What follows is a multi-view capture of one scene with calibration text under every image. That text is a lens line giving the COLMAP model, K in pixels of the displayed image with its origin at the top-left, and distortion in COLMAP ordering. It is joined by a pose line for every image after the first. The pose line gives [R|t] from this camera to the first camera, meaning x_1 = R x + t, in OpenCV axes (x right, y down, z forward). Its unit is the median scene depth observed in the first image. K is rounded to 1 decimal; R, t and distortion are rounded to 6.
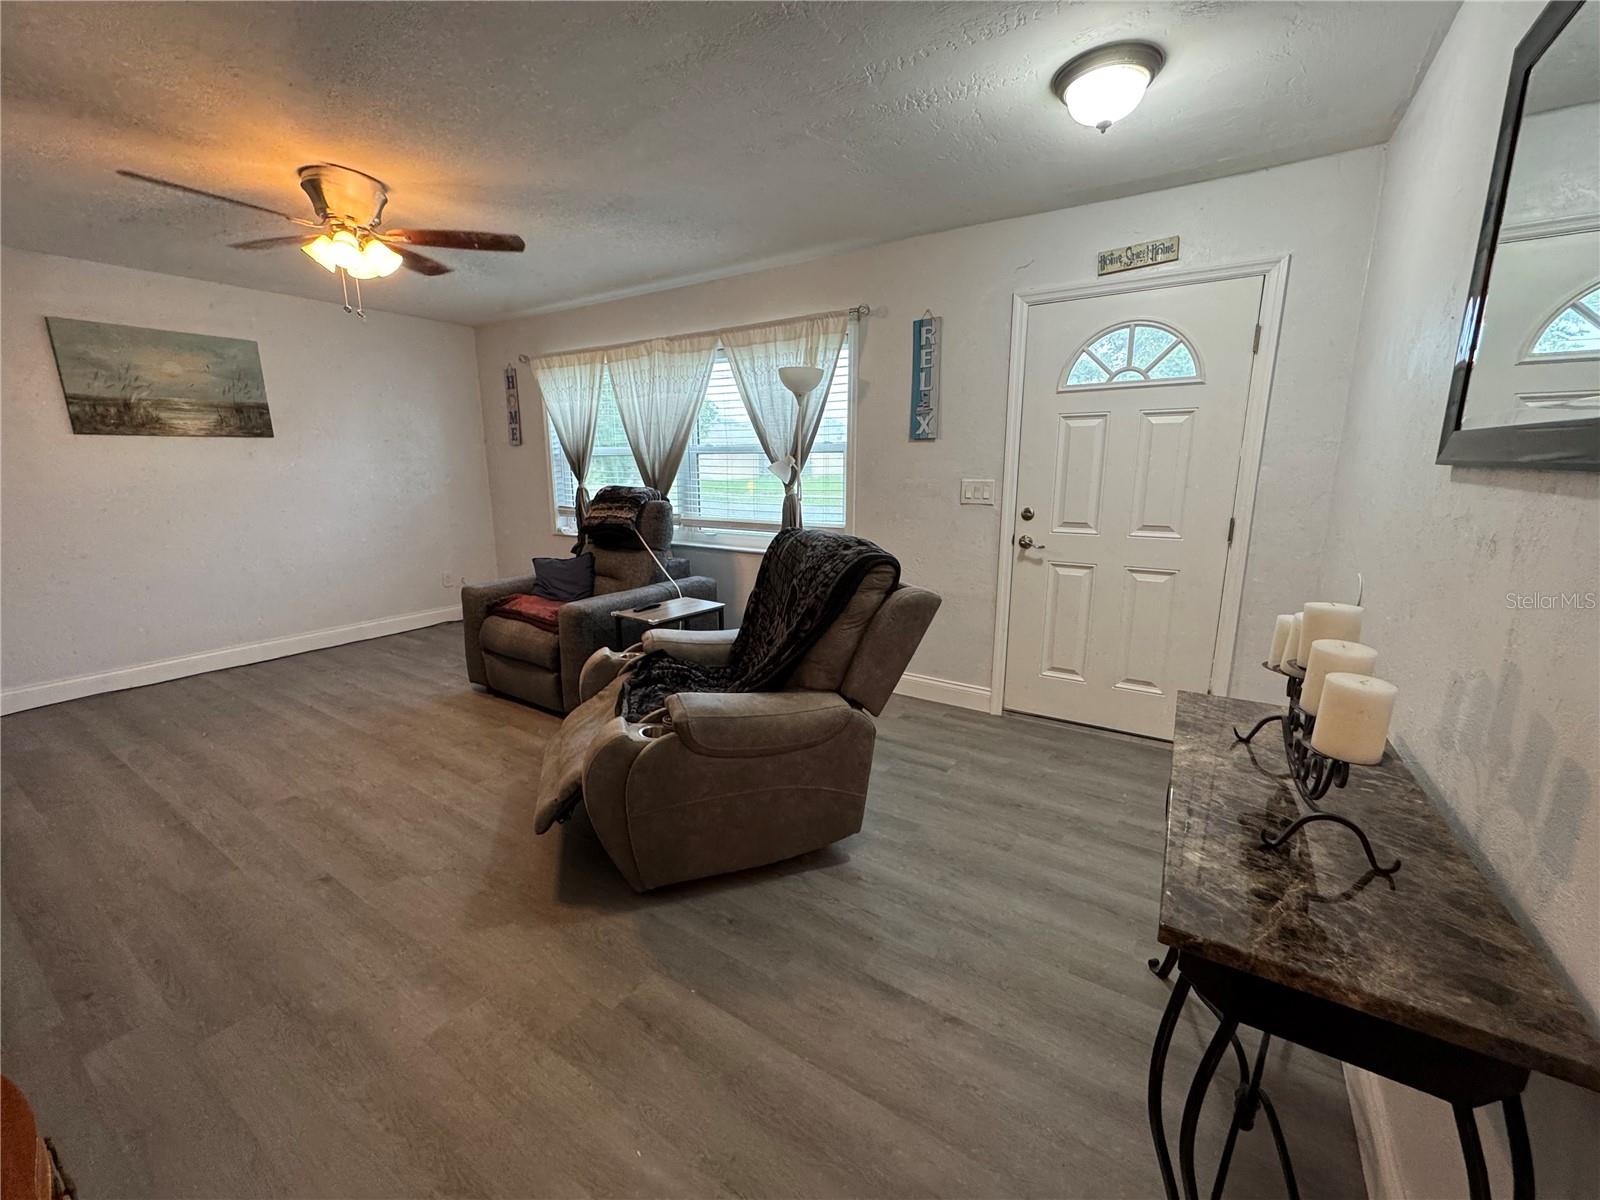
lens RADIAL K [[639.2, 0, 798.3], [0, 639.2, 598.9], [0, 0, 1]] dist [-0.000245, -0.000333]
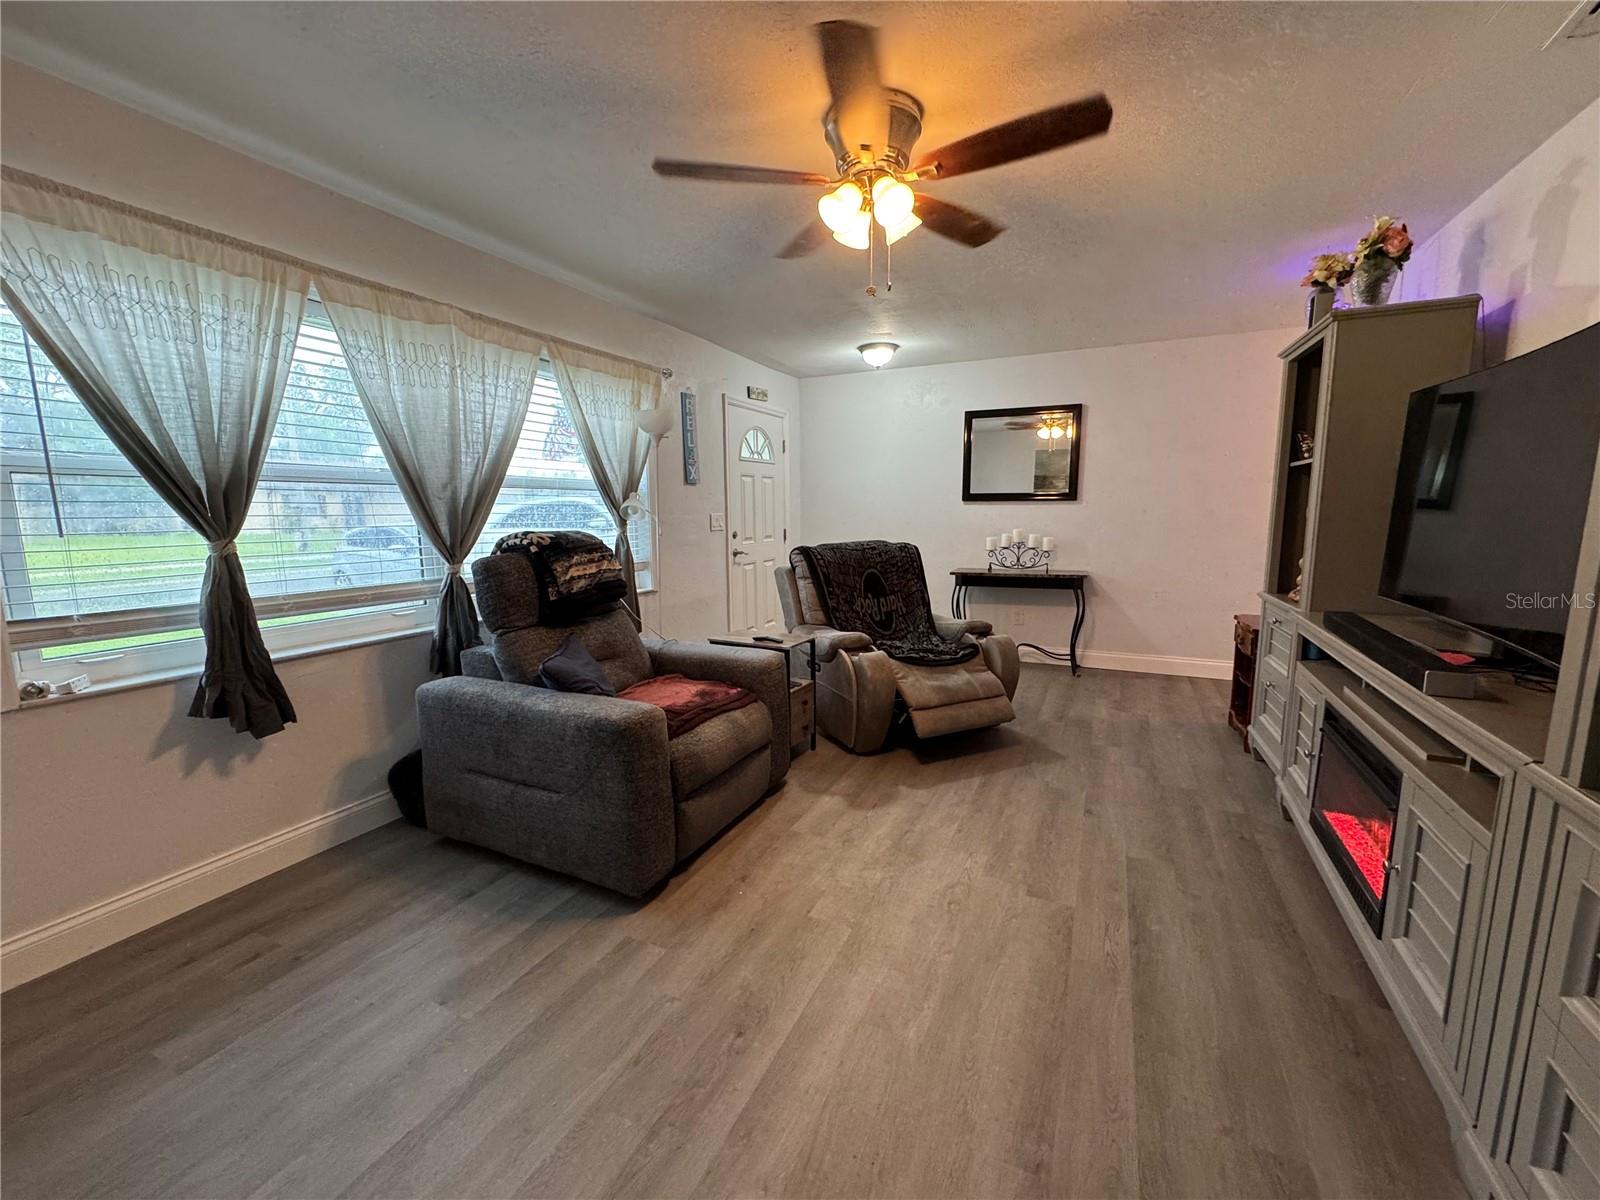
lens RADIAL K [[639.2, 0, 798.3], [0, 639.2, 598.9], [0, 0, 1]] dist [-0.000245, -0.000333]
pose [[-0.128669, -0.135665, 0.982364, -1.132967], [0.217210, 0.962689, 0.161398, -0.185798], [-0.967607, 0.234147, -0.094400, 0.962063]]
